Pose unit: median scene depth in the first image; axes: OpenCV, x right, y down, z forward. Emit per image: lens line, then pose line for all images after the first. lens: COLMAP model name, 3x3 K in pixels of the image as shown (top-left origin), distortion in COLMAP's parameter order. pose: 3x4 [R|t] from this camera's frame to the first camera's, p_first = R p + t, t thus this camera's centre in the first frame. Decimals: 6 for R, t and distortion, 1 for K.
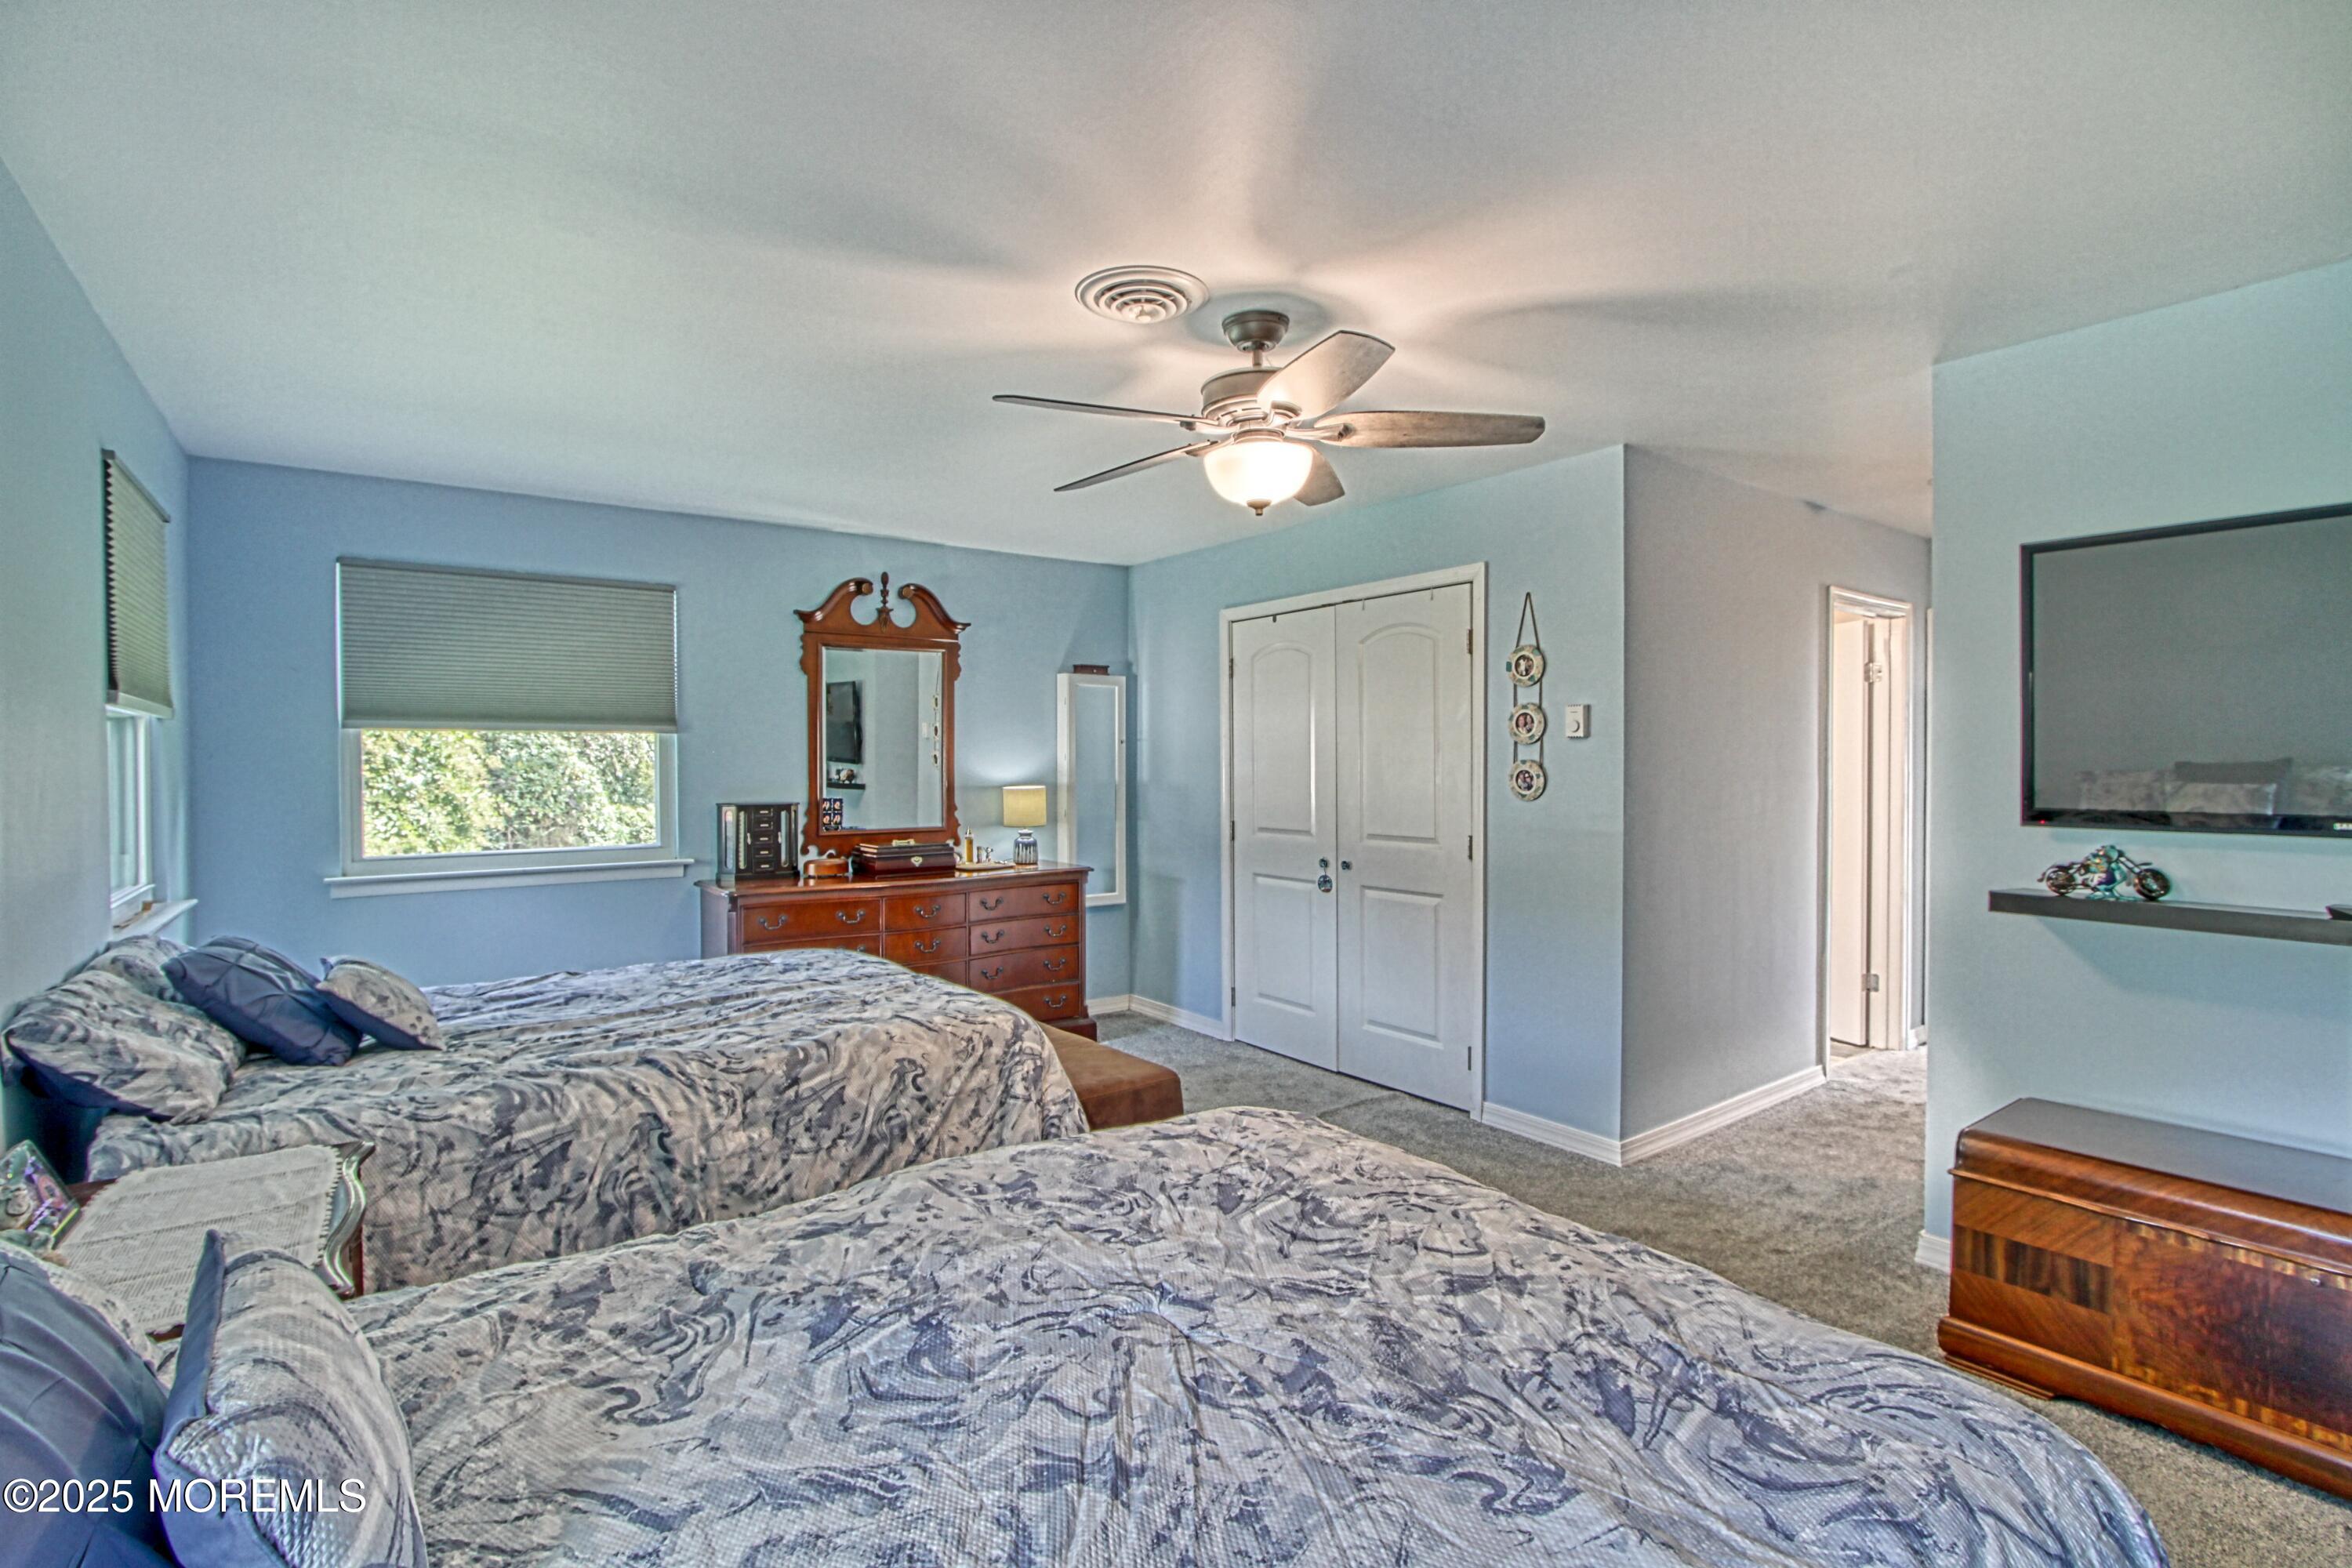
lens RADIAL K [[1089.2, 0, 1163.9], [0, 1089.2, 778.3], [0, 0, 1]] dist [-0.019374, 0.000632]
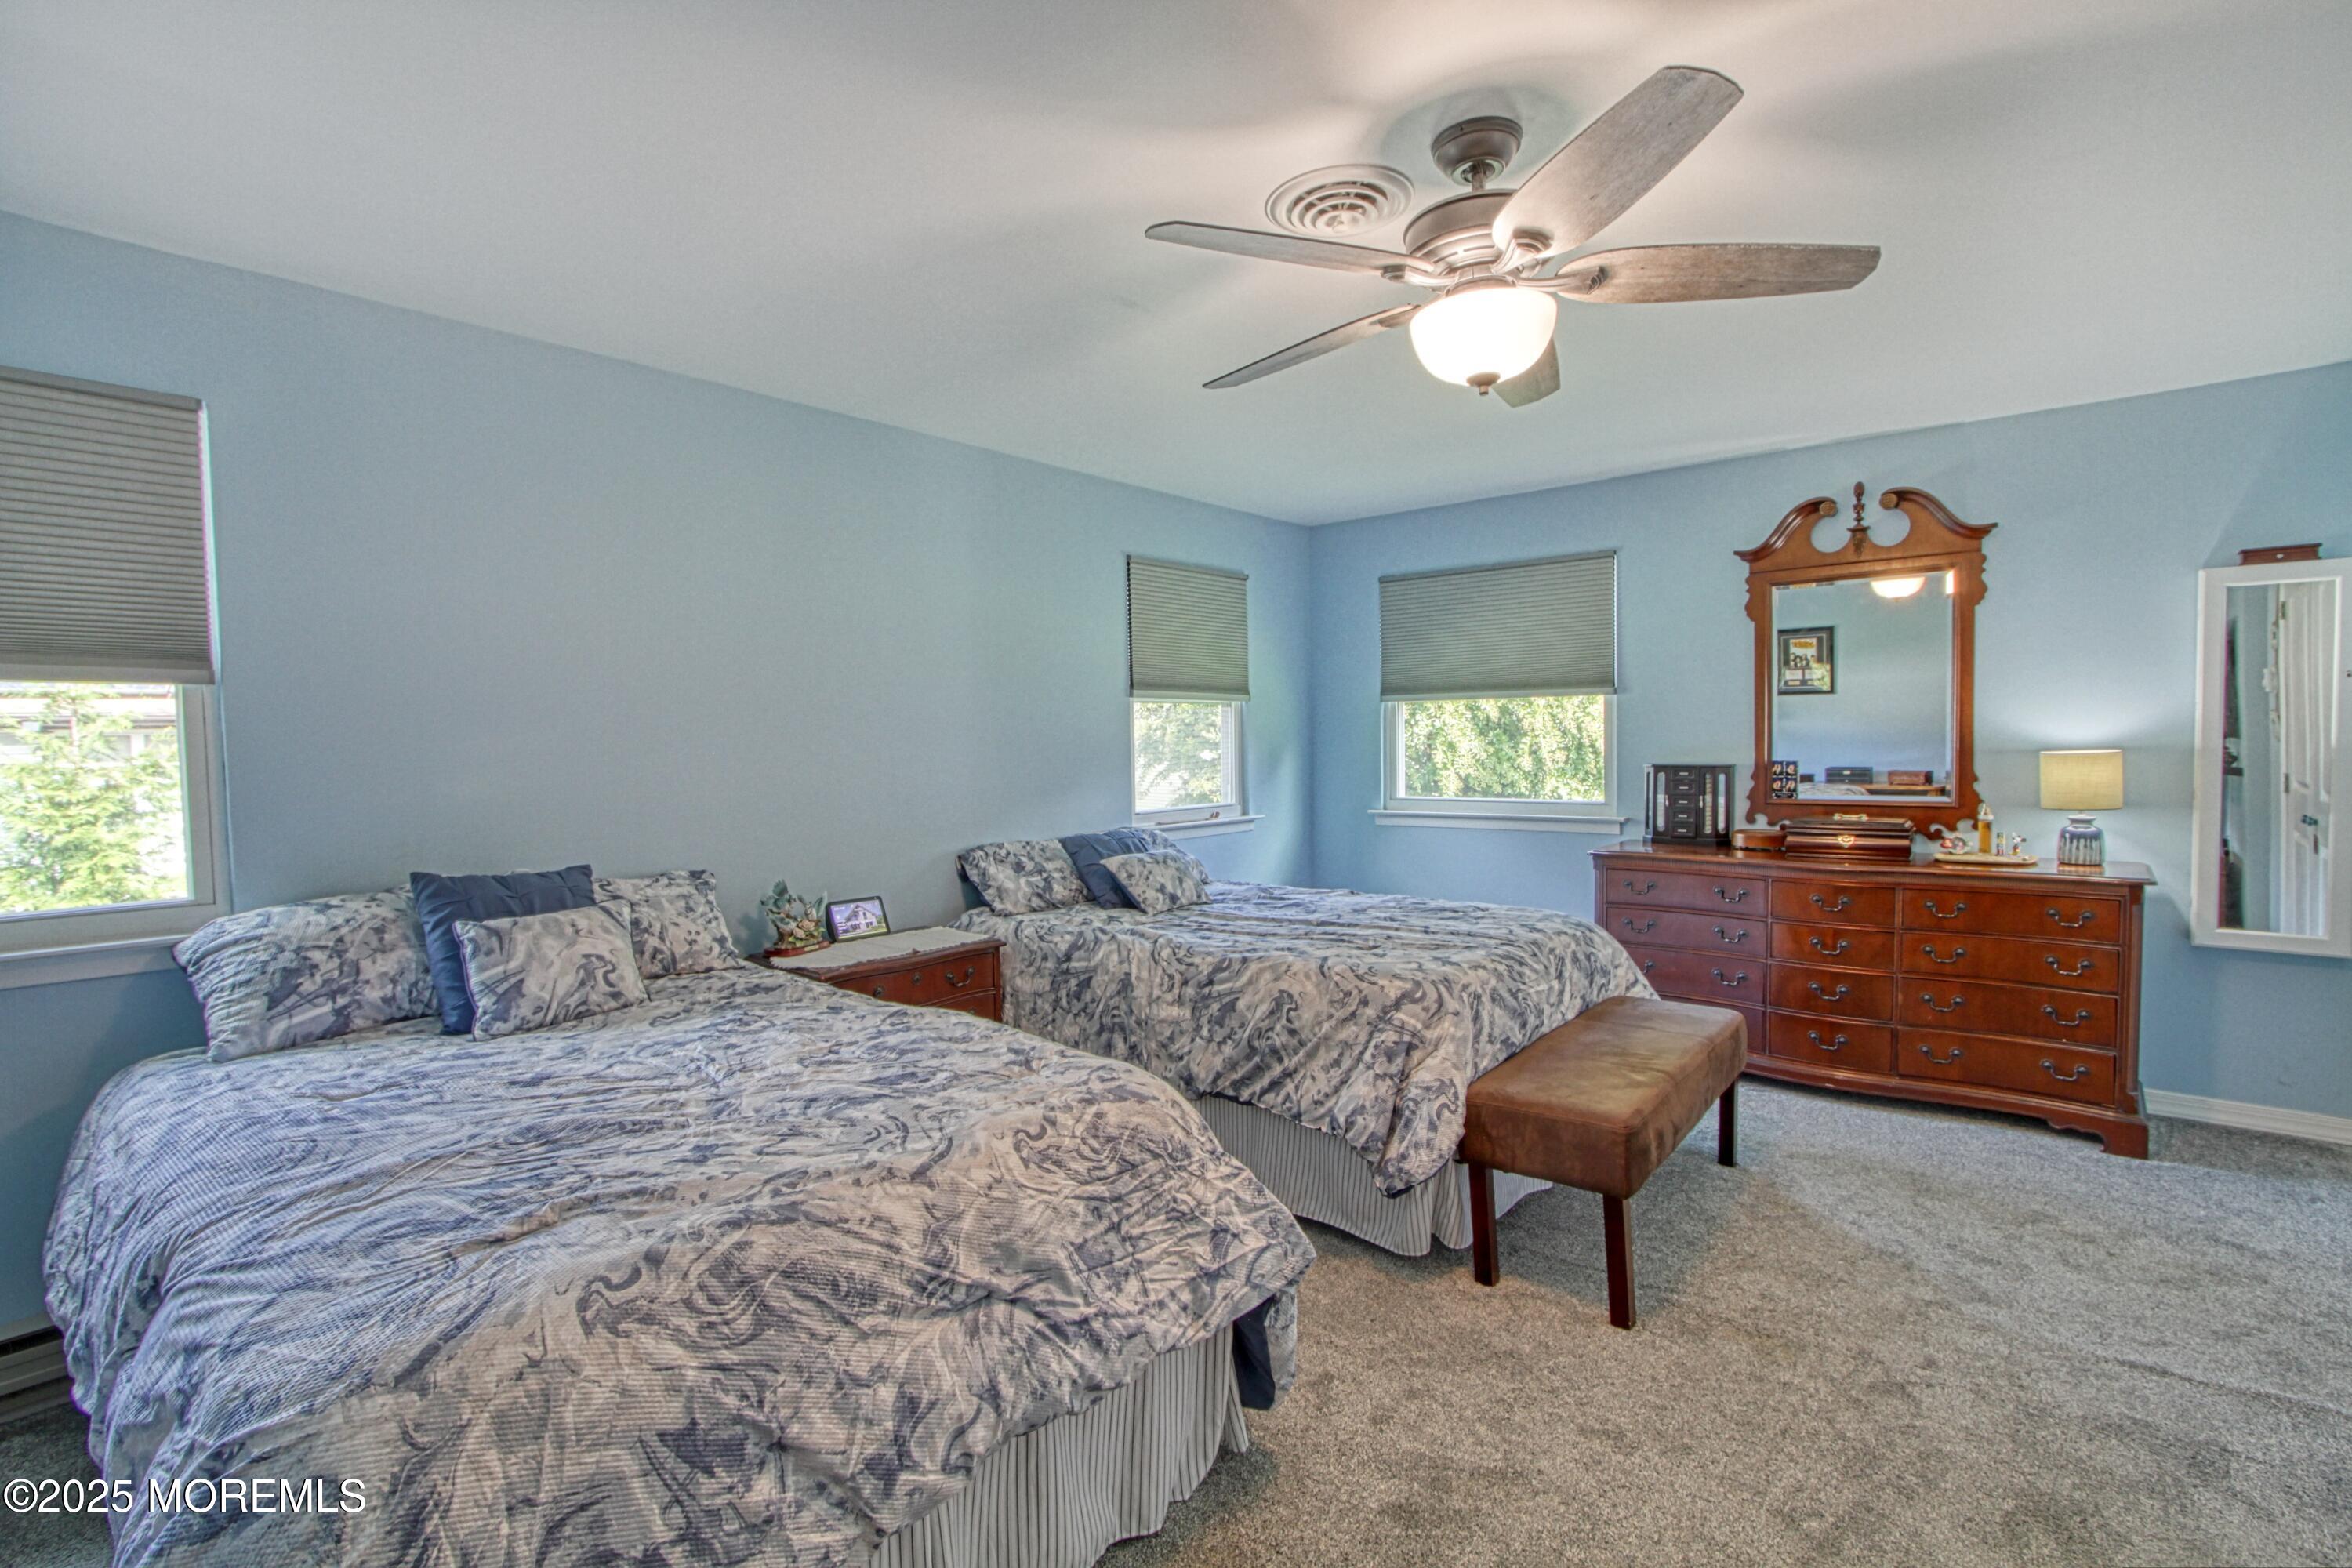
lens RADIAL K [[1089.2, 0, 1168.1], [0, 1089.2, 774.5], [0, 0, 1]] dist [-0.019374, 0.000632]
pose [[0.234890, 0.031748, -0.971503, 0.766902], [0.002150, 0.999447, 0.033181, -0.001063], [0.972020, -0.009883, 0.234692, 0.590093]]
